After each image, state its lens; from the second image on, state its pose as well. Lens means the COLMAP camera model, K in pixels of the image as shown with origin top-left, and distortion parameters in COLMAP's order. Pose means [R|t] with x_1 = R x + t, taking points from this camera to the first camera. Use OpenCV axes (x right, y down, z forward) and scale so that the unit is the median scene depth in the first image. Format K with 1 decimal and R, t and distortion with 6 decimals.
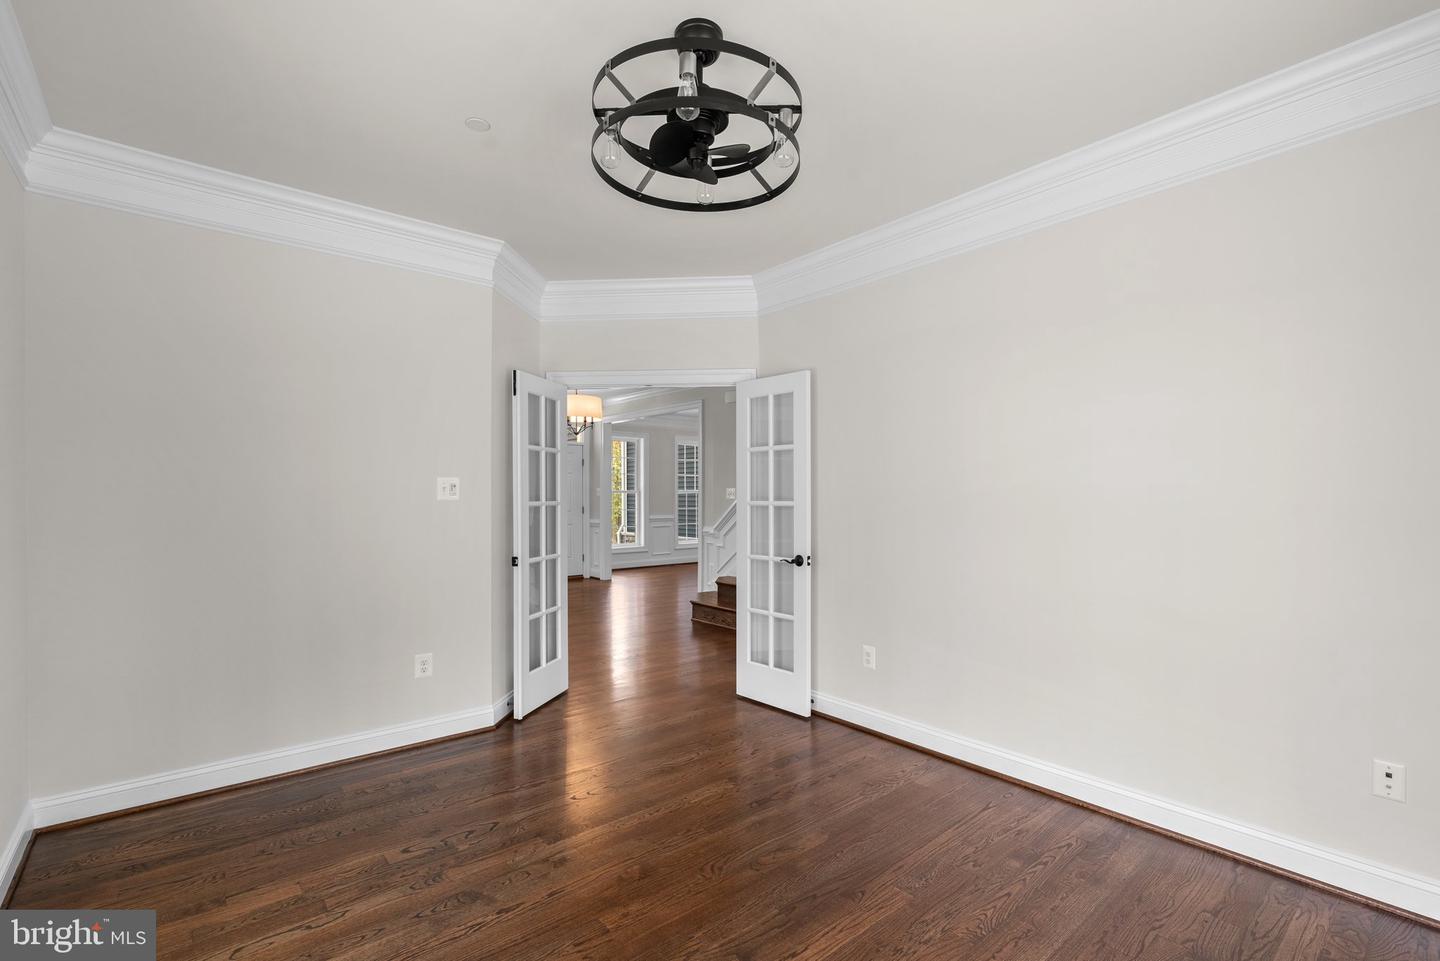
lens RADIAL K [[648.5, 0, 720.7], [0, 648.5, 488.6], [0, 0, 1]] dist [0.002025, -0.000024]
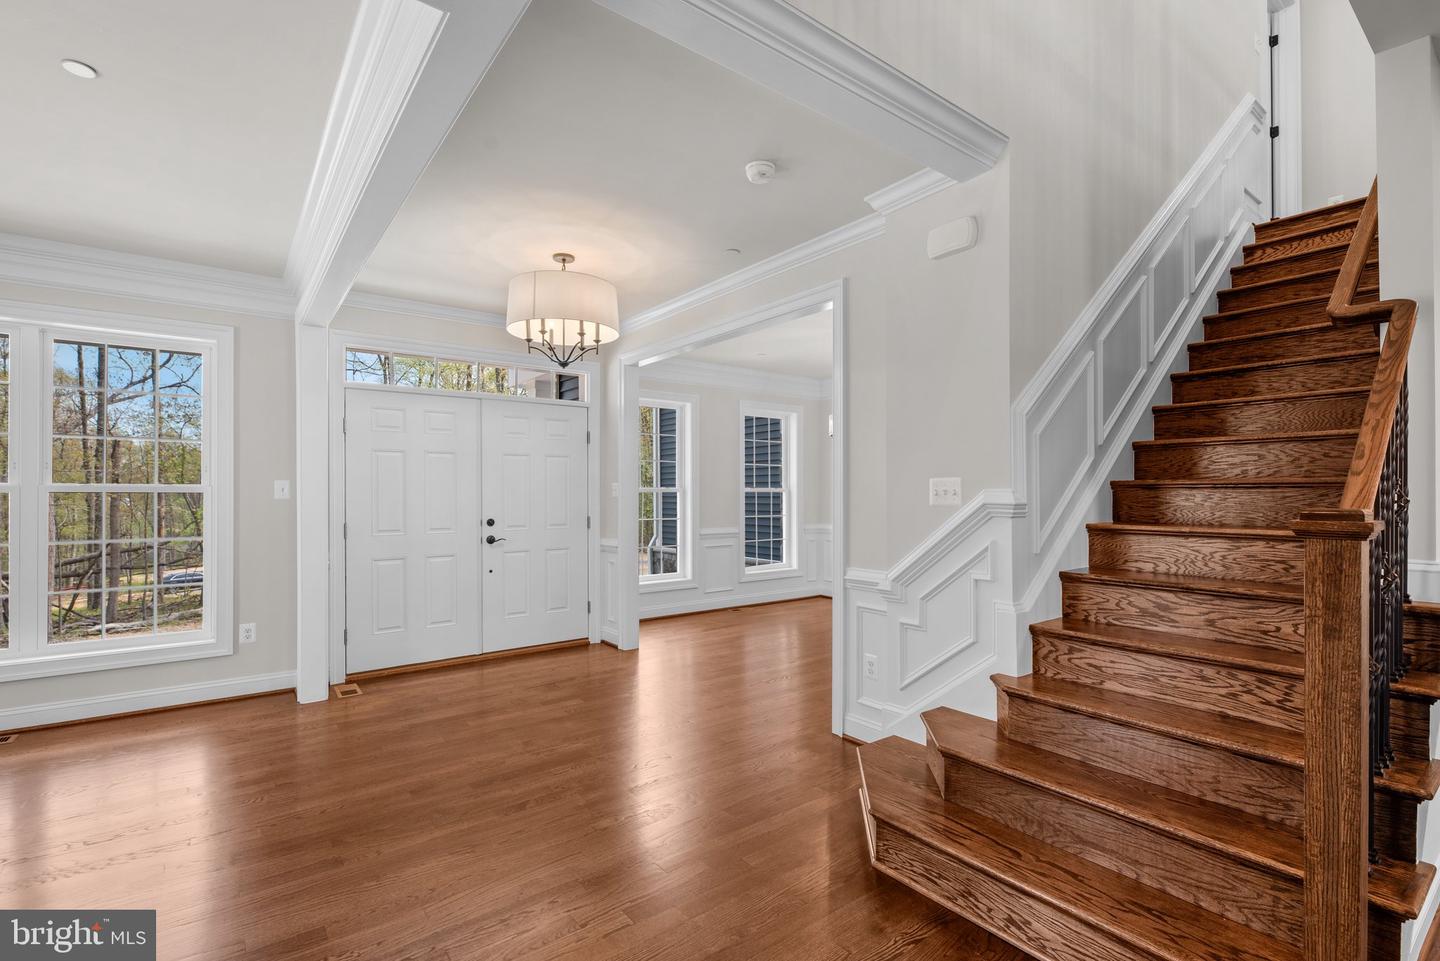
lens RADIAL K [[648.5, 0, 718.9], [0, 648.5, 482.1], [0, 0, 1]] dist [0.002025, -0.000024]
pose [[0.998876, -0.001368, -0.047383, -0.063808], [0.000853, 0.999941, -0.010874, 0.004118], [0.047395, 0.010821, 0.998818, 0.389674]]
